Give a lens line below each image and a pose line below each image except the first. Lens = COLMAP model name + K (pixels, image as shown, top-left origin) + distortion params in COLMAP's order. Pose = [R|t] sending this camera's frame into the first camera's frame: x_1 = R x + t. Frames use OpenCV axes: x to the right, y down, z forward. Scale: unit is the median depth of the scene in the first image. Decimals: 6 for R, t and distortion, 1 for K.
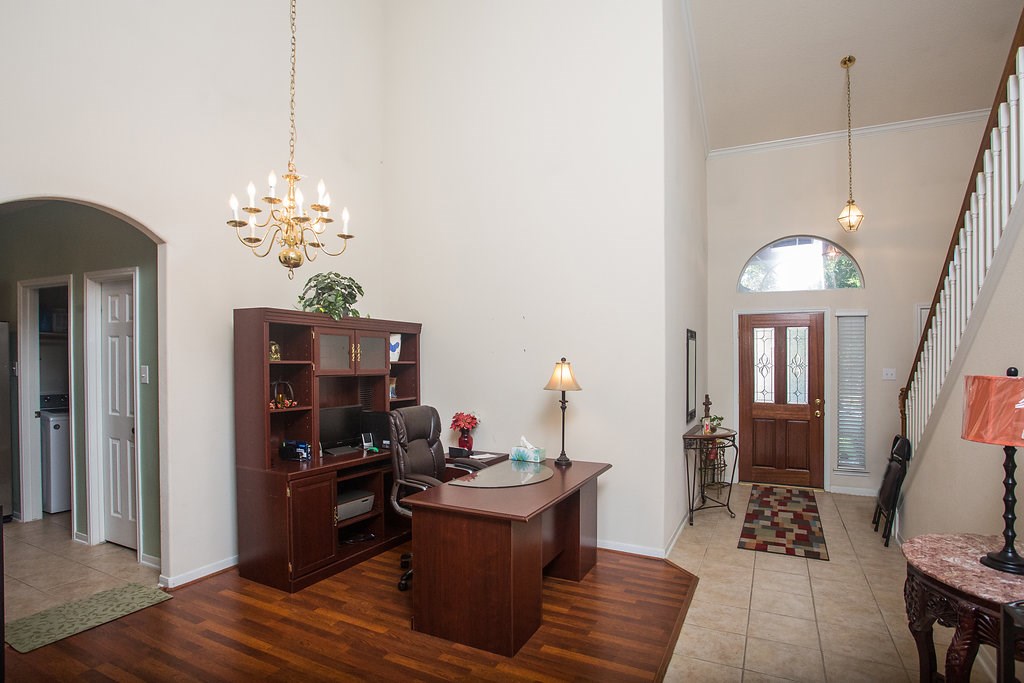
lens RADIAL K [[540.2, 0, 513.6], [0, 540.2, 362.5], [0, 0, 1]] dist [-0.025938, 0.000667]
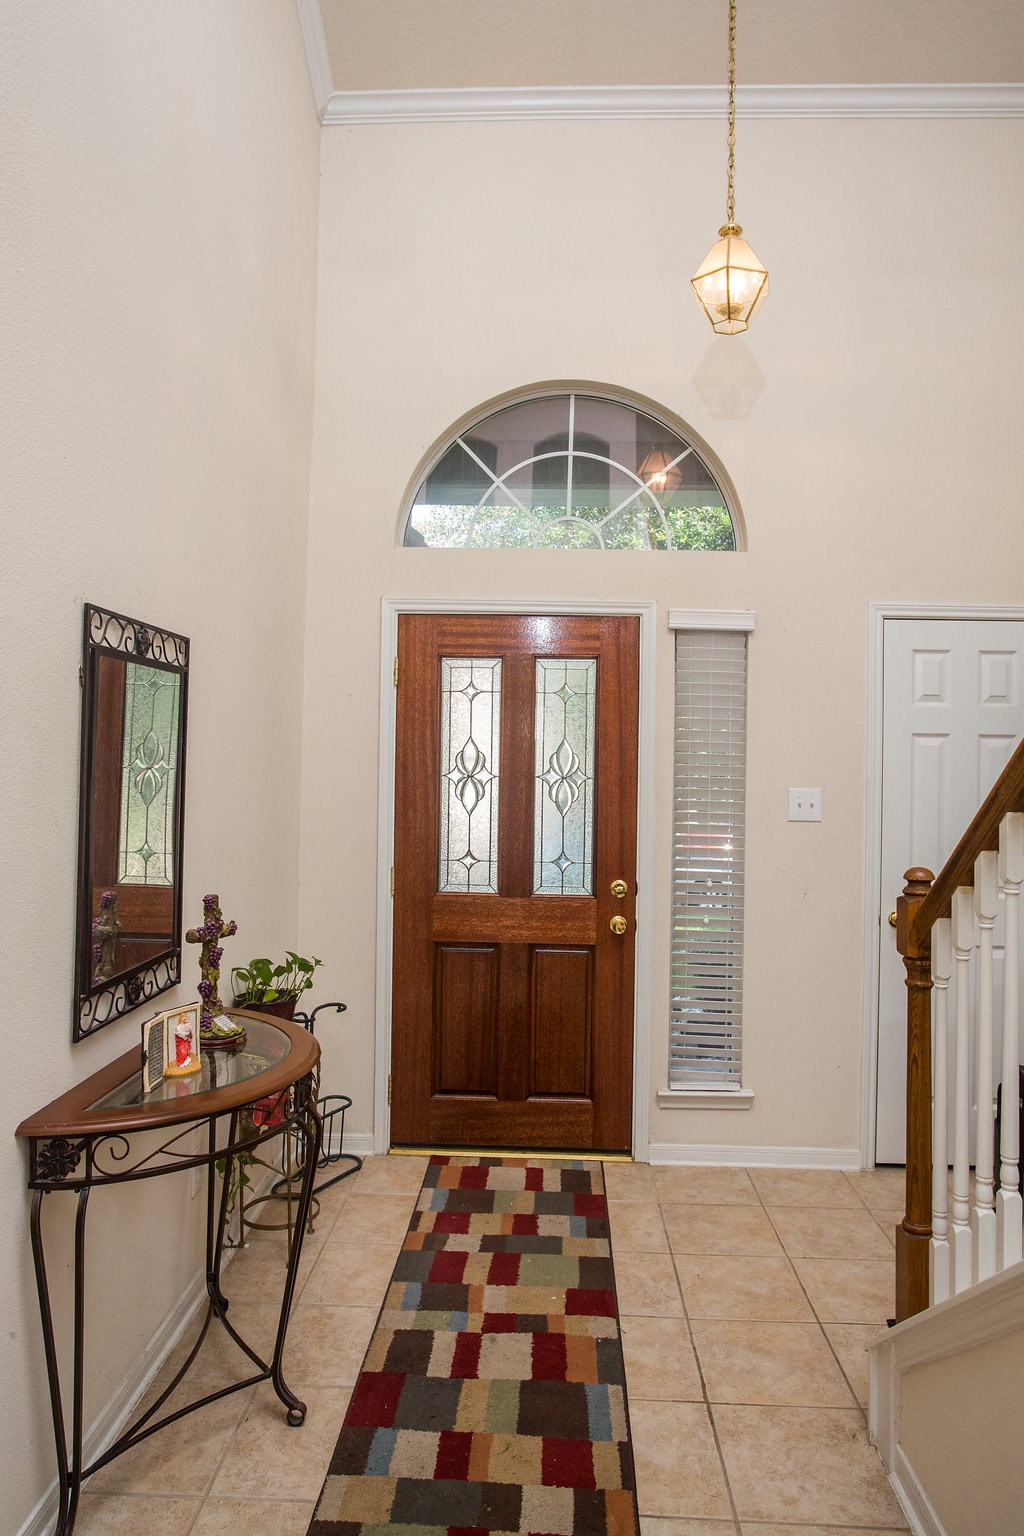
lens RADIAL K [[1008.5, 0, 511.9], [0, 1008.5, 764.6], [0, 0, 1]] dist [0.003209, 0.000026]
pose [[0.915060, 0.015284, 0.403028, 0.264198], [-0.015837, 0.999873, -0.001961, -0.000257], [-0.403007, -0.004588, 0.915186, 0.471991]]
